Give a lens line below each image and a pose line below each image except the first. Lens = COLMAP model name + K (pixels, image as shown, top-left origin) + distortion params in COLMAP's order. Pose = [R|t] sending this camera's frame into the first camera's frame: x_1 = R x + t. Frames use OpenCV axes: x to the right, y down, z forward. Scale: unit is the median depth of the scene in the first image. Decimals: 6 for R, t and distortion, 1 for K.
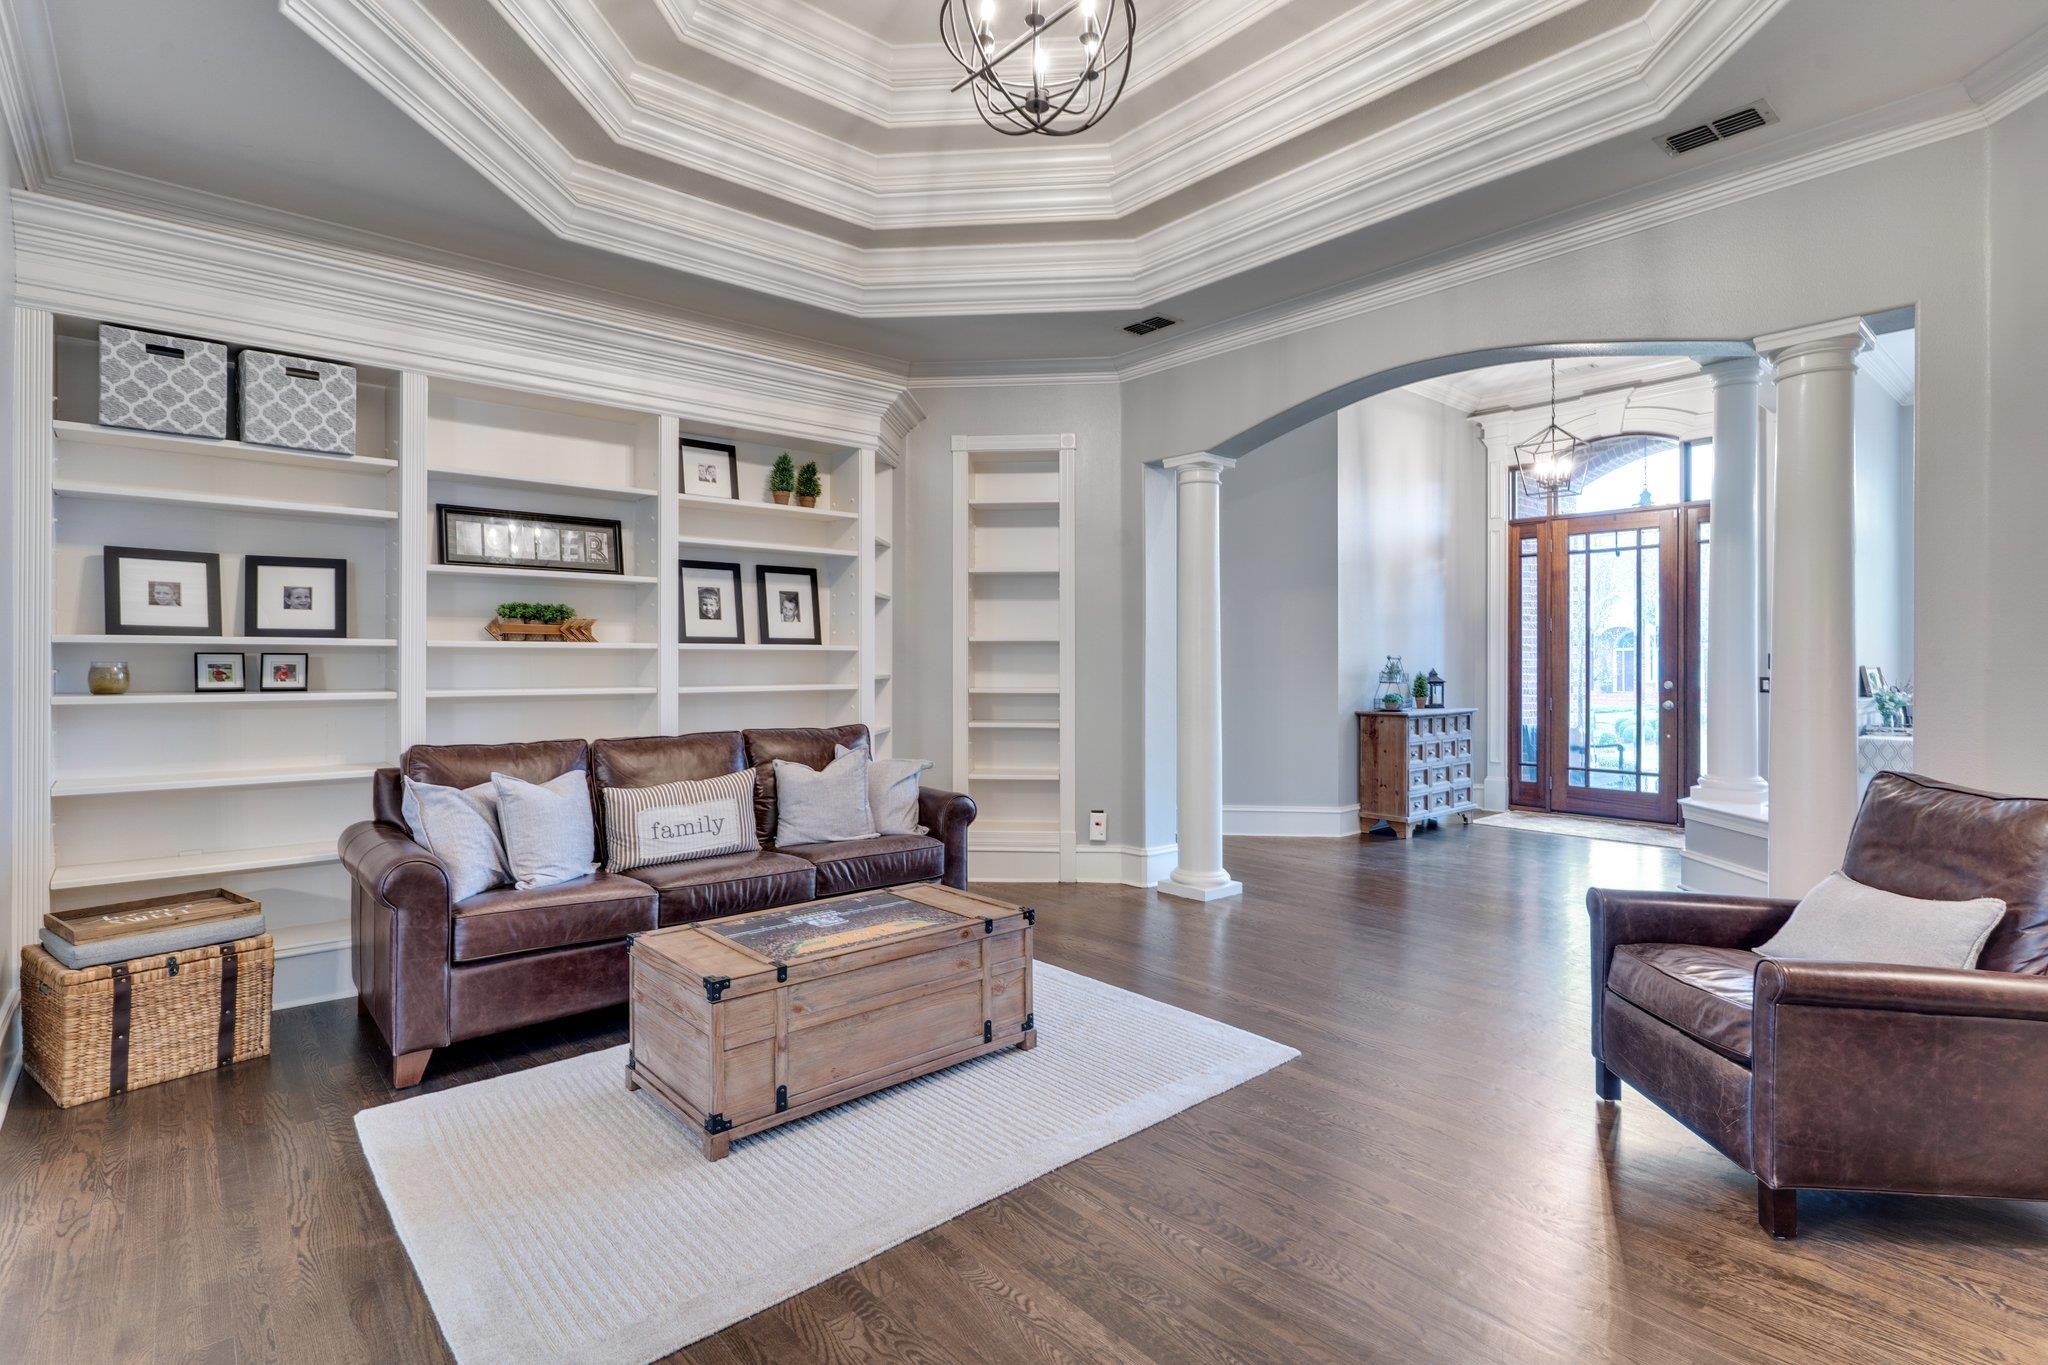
lens RADIAL K [[993.8, 0, 1024.0], [0, 993.8, 682.5], [0, 0, 1]] dist [0.000637, 0.001110]
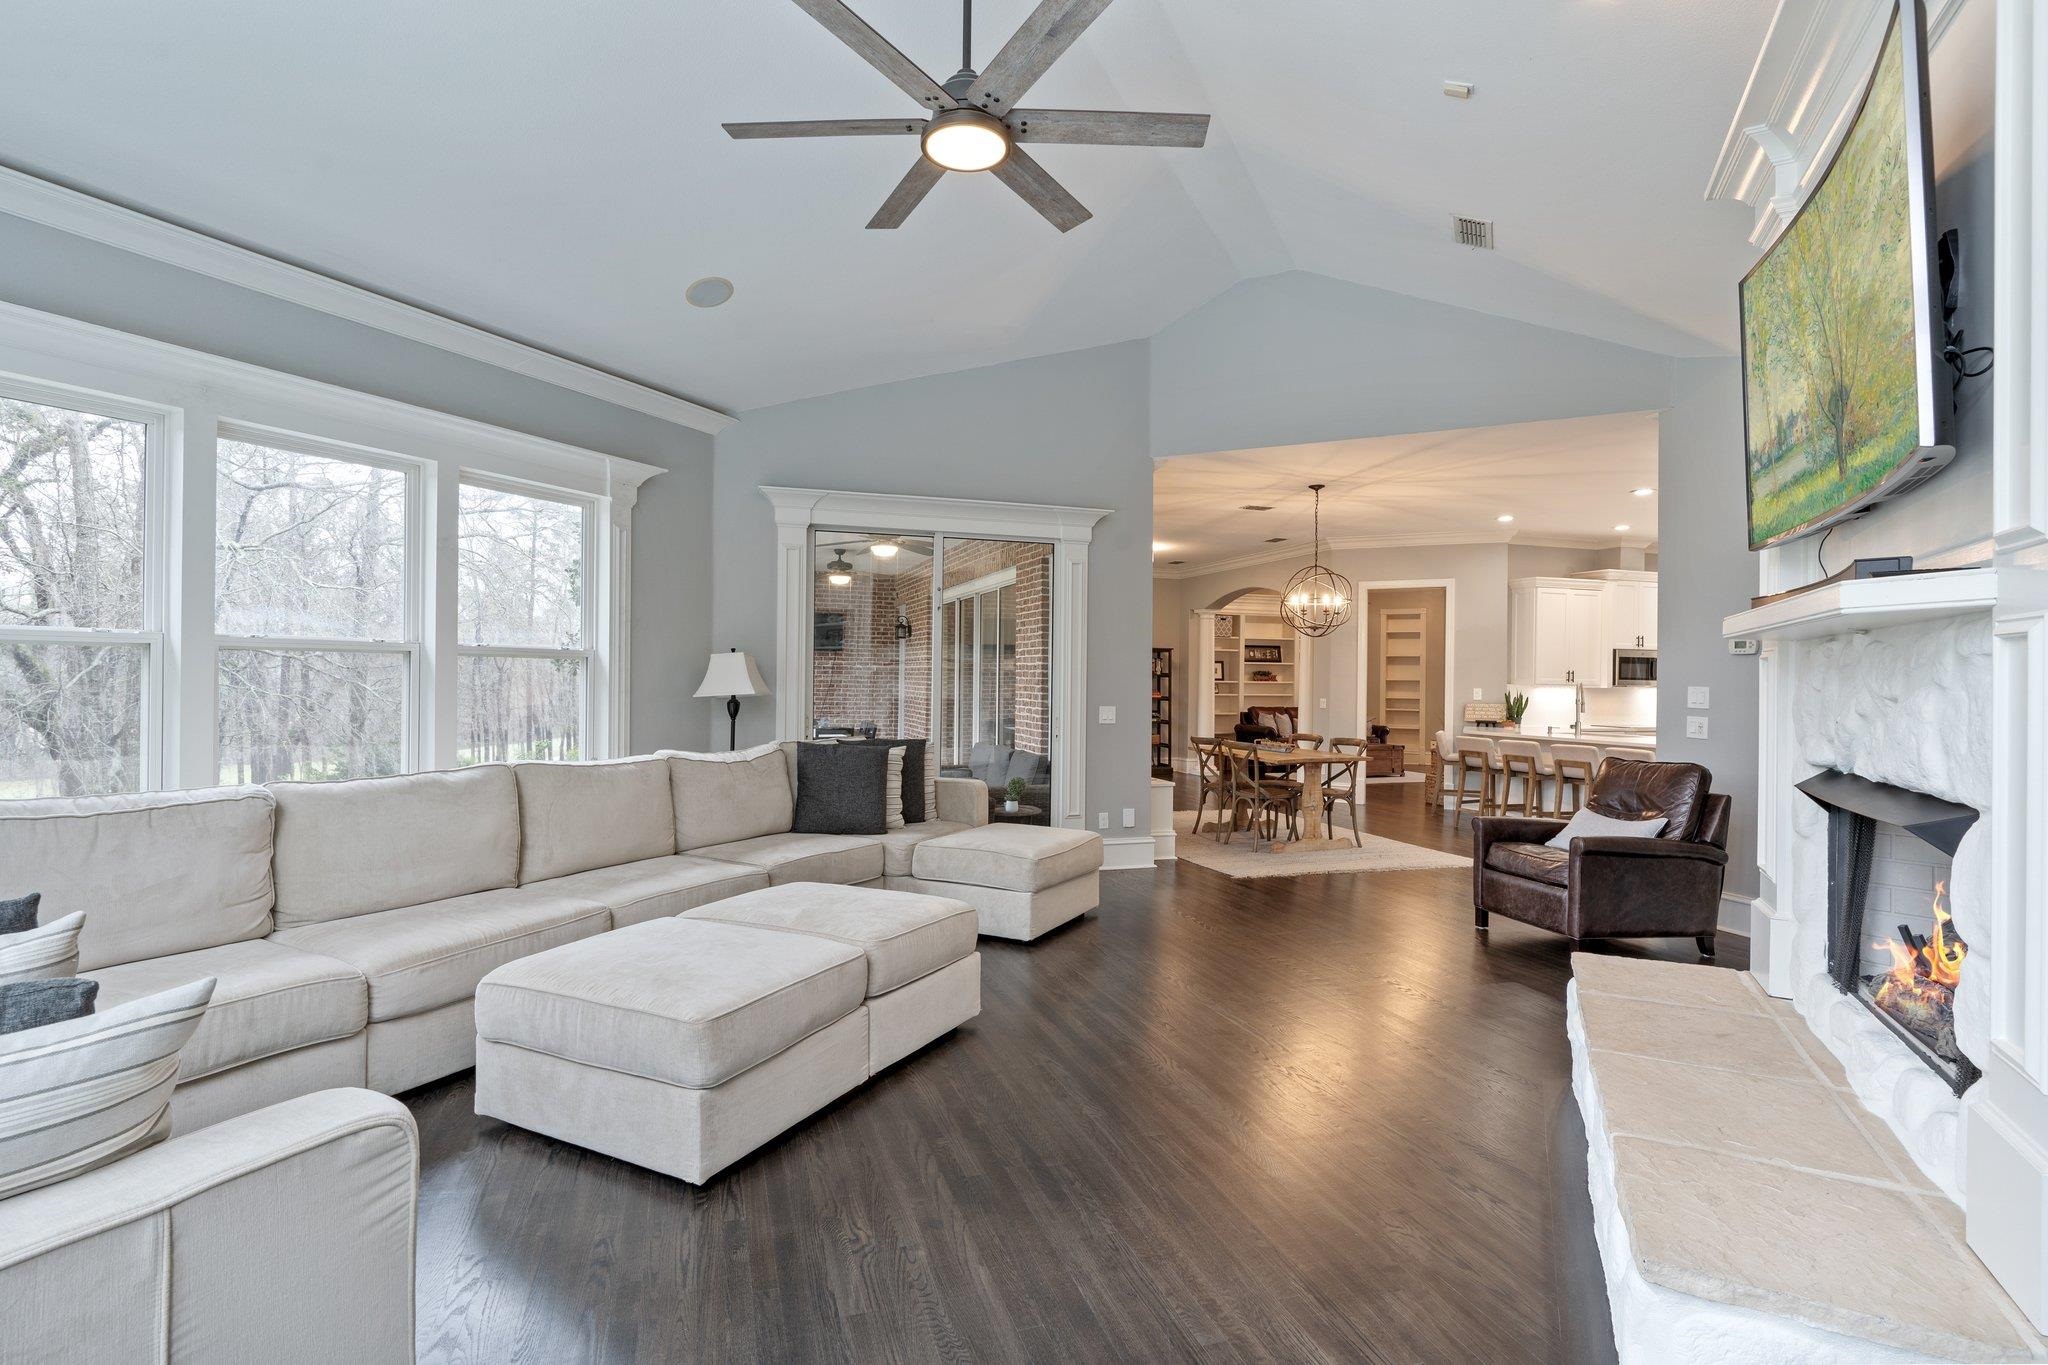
lens RADIAL K [[993.8, 0, 1024.0], [0, 993.8, 682.5], [0, 0, 1]] dist [0.000637, 0.001110]
pose [[0.927633, 0.009852, -0.373363, 0.062464], [-0.016001, 0.999783, -0.013374, 0.027106], [0.373150, 0.018380, 0.927589, -2.722356]]
